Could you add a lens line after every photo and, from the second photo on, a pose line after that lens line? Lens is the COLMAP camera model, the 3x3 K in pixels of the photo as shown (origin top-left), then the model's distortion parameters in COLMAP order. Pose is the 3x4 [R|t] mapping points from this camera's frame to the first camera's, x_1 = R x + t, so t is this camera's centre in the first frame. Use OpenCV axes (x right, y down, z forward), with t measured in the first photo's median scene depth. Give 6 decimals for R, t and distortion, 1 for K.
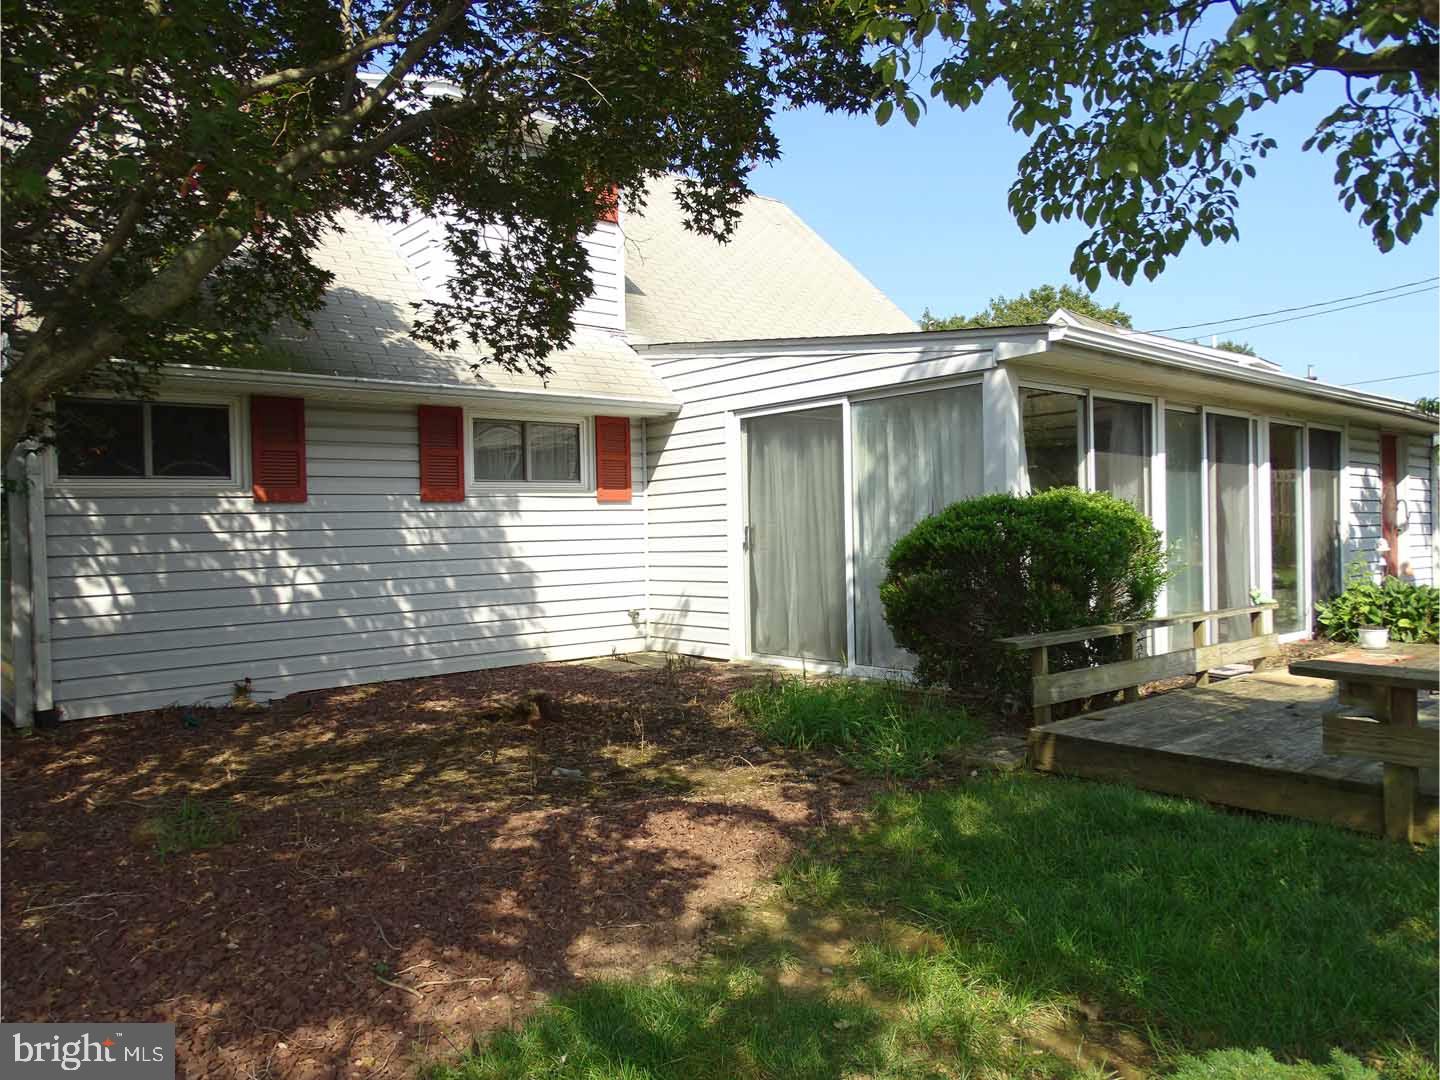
lens RADIAL K [[1020.5, 0, 722.3], [0, 1020.5, 541.8], [0, 0, 1]] dist [-0.003751, 0.003031]
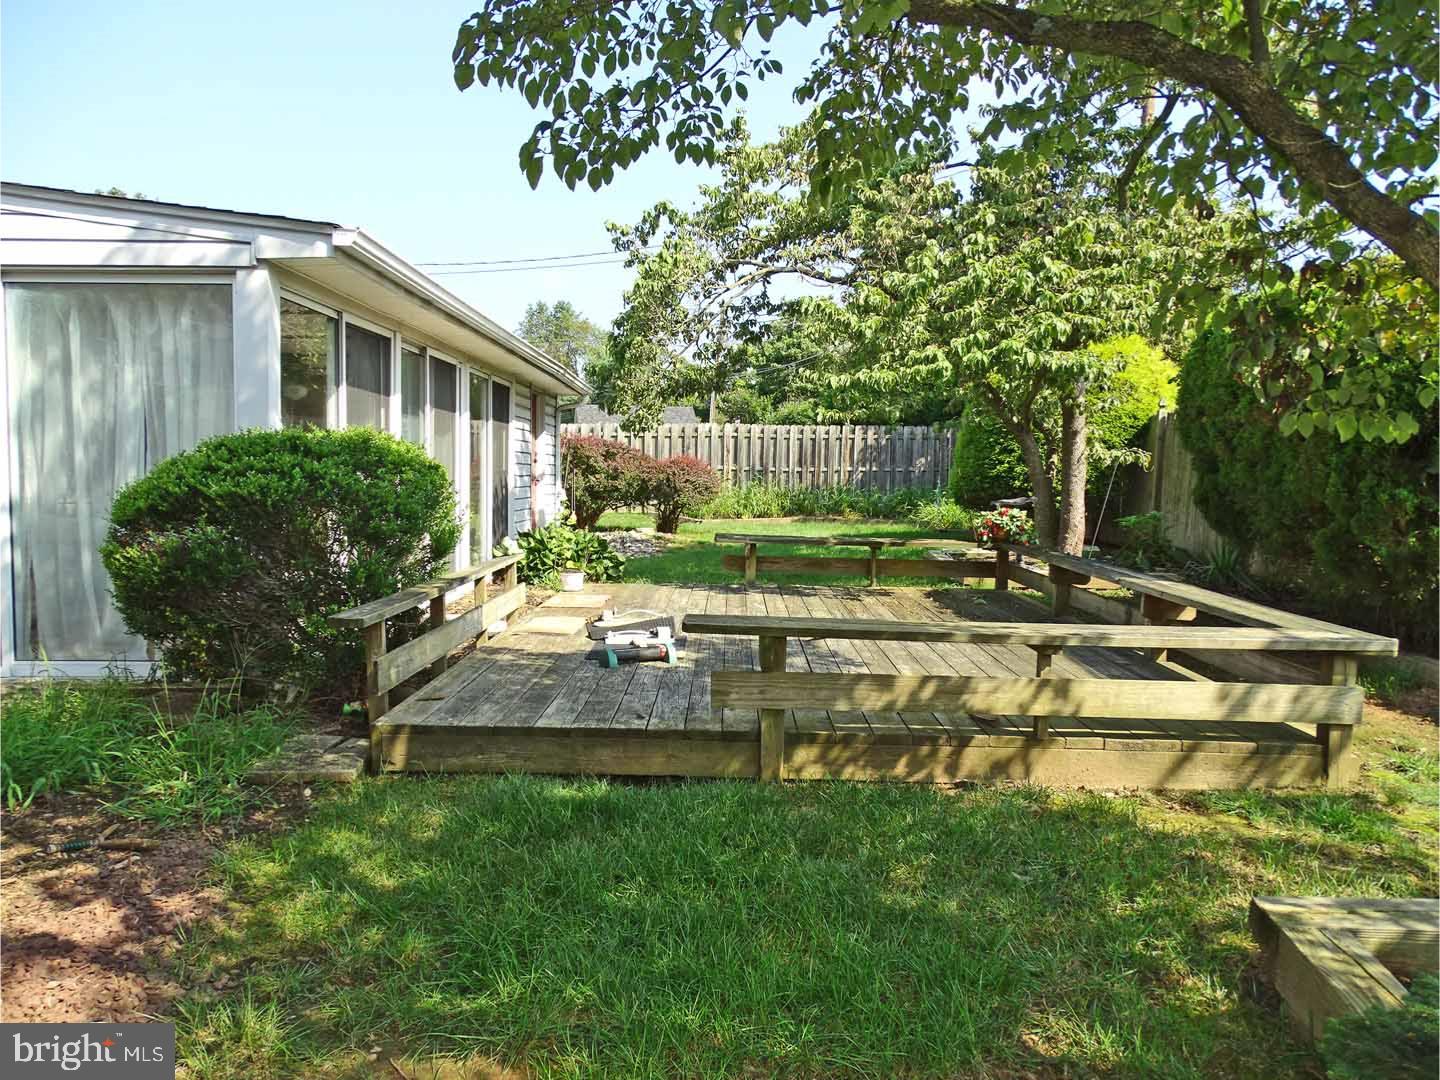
lens RADIAL K [[1020.5, 0, 718.9], [0, 1020.5, 538.1], [0, 0, 1]] dist [-0.003751, 0.003031]
pose [[0.650916, -0.023109, 0.758798, -0.132525], [-0.017002, 0.998842, 0.045004, -0.004366], [-0.758959, -0.042195, 0.649770, 0.277927]]
